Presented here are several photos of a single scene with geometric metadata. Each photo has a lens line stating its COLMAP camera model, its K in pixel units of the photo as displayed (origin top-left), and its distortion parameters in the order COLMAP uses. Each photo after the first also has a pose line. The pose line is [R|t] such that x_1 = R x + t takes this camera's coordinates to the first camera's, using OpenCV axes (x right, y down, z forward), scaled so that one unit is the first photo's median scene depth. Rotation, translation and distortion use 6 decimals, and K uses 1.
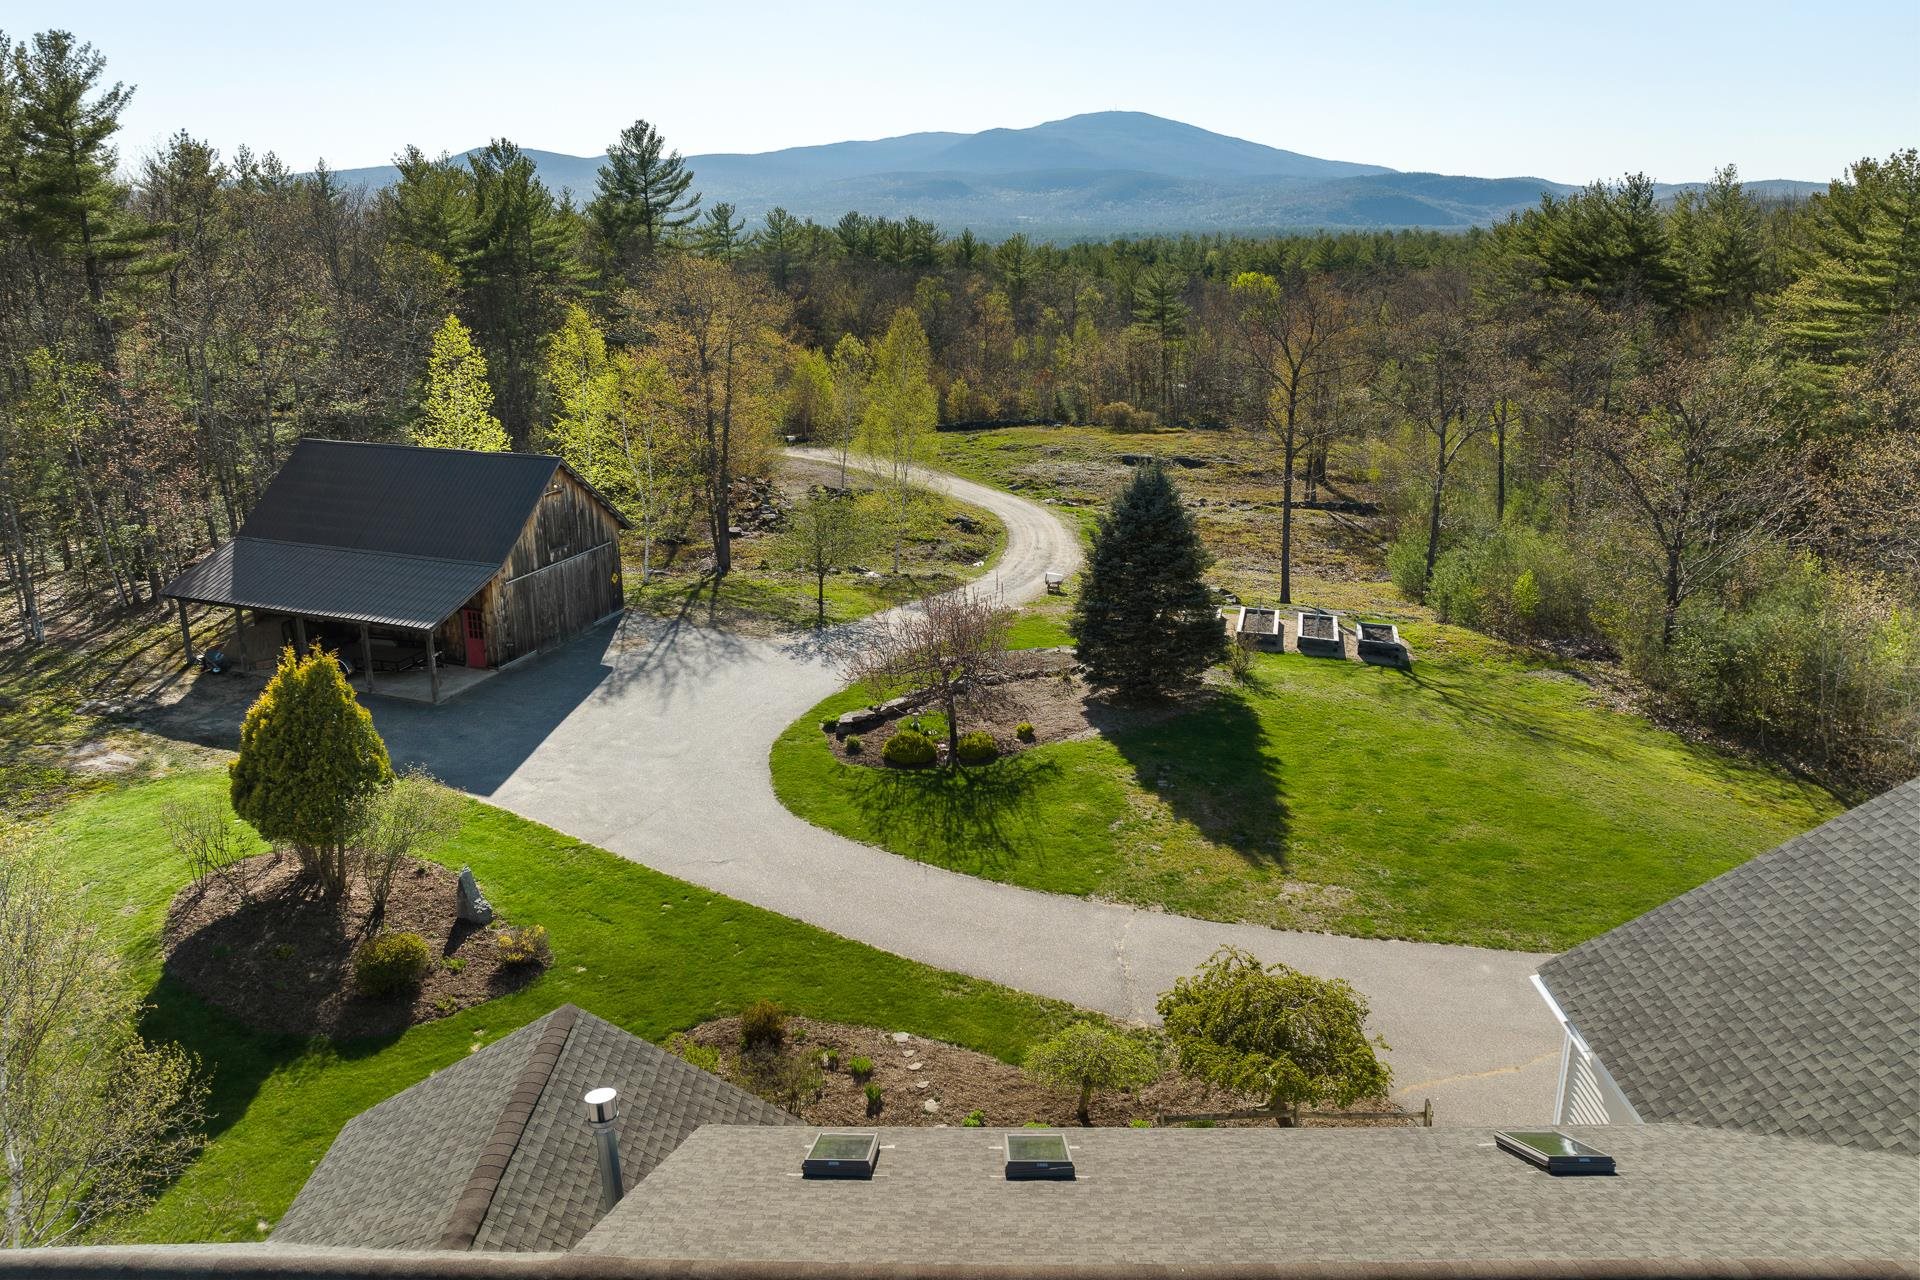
lens RADIAL K [[1339.7, 0, 931.1], [0, 1339.7, 589.6], [0, 0, 1]] dist [-0.028852, -0.001481]
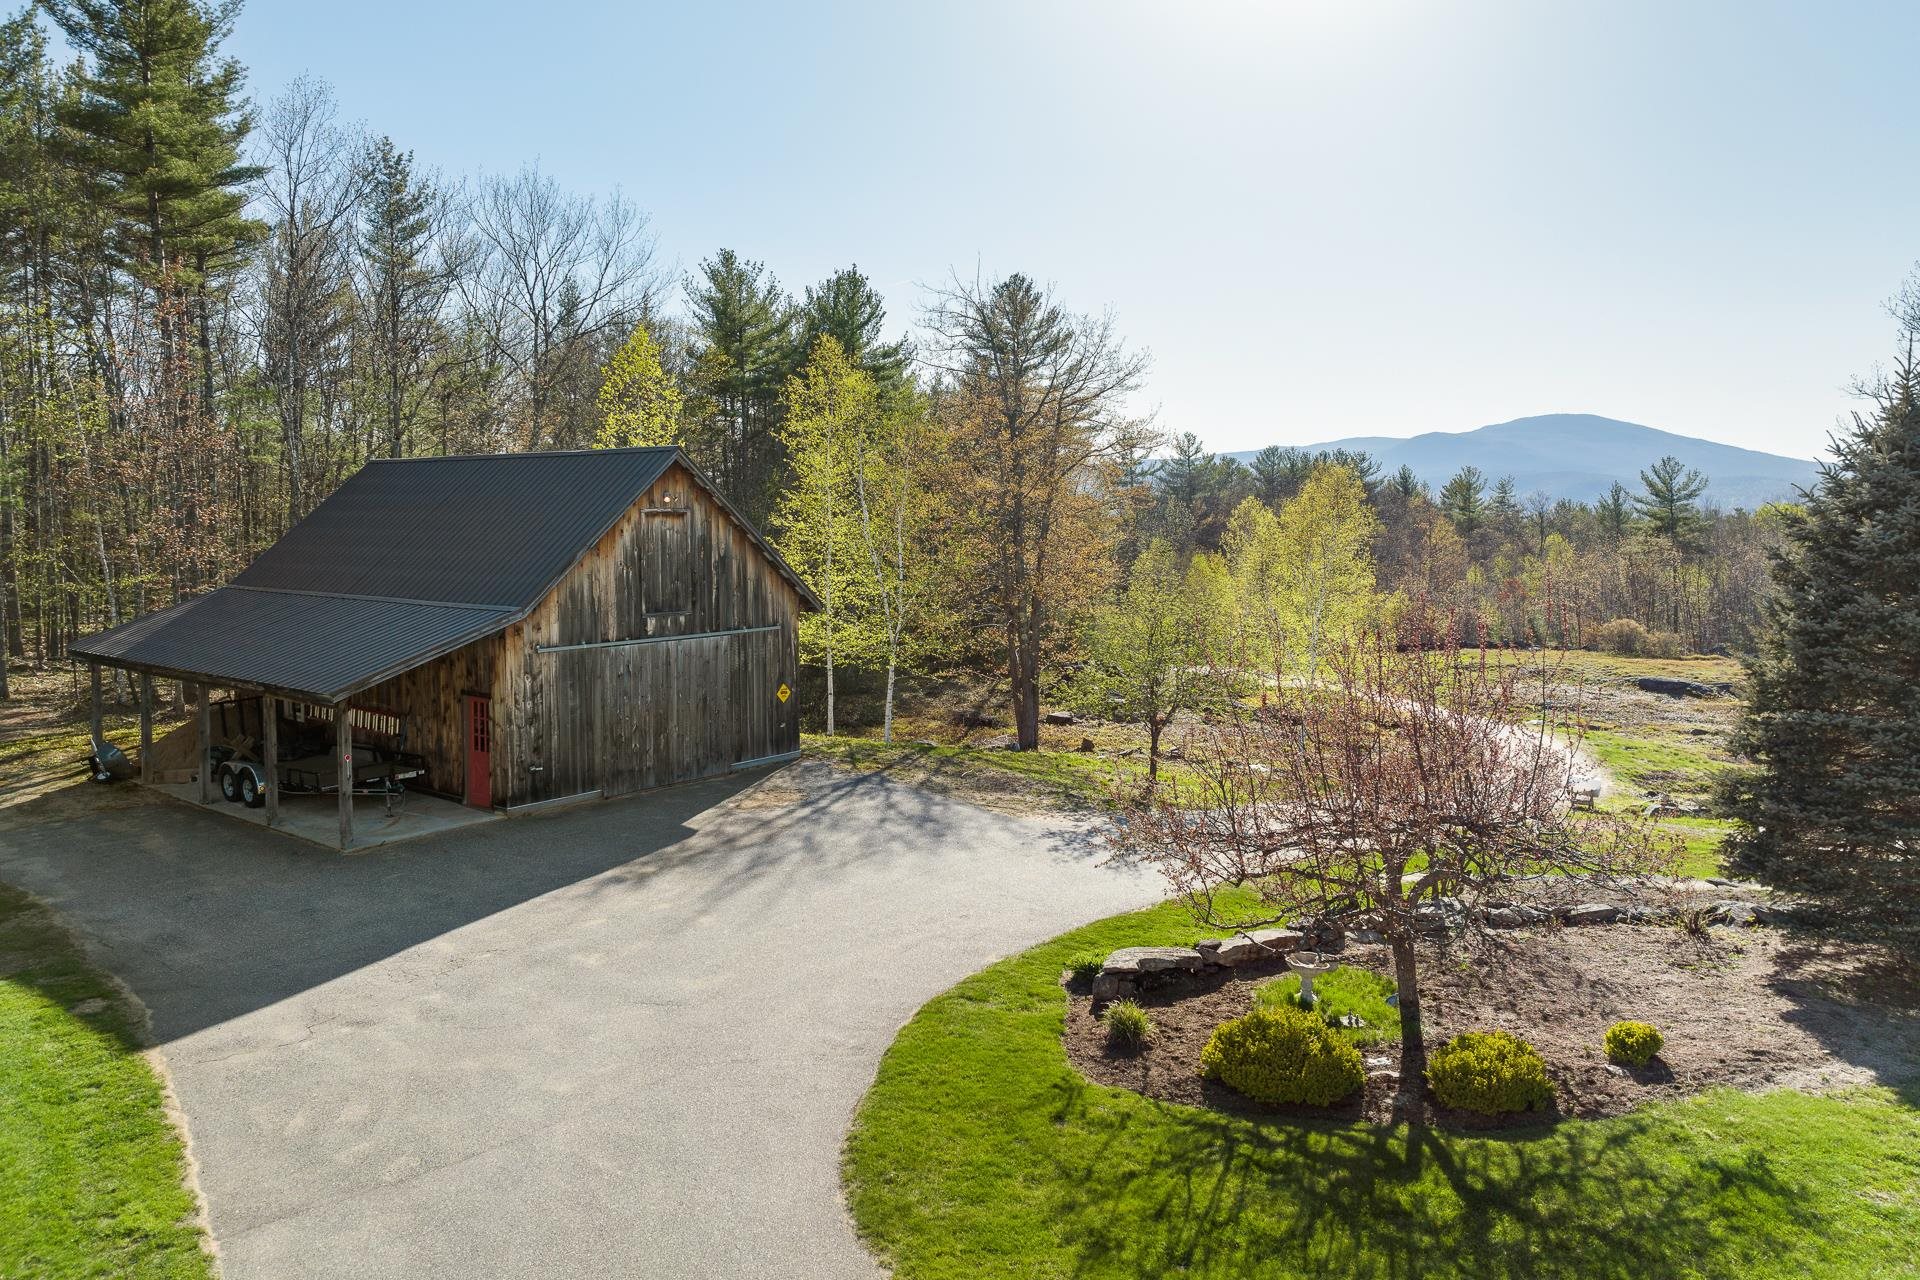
lens RADIAL K [[1302.4, 0, 956.4], [0, 1302.4, 569.9], [0, 0, 1]] dist [-0.027655, 0.004514]
pose [[0.954586, 0.014798, -0.297569, 0.001245], [-0.085543, 0.970326, -0.226164, 0.067836], [0.285392, 0.241348, 0.927525, 0.545526]]
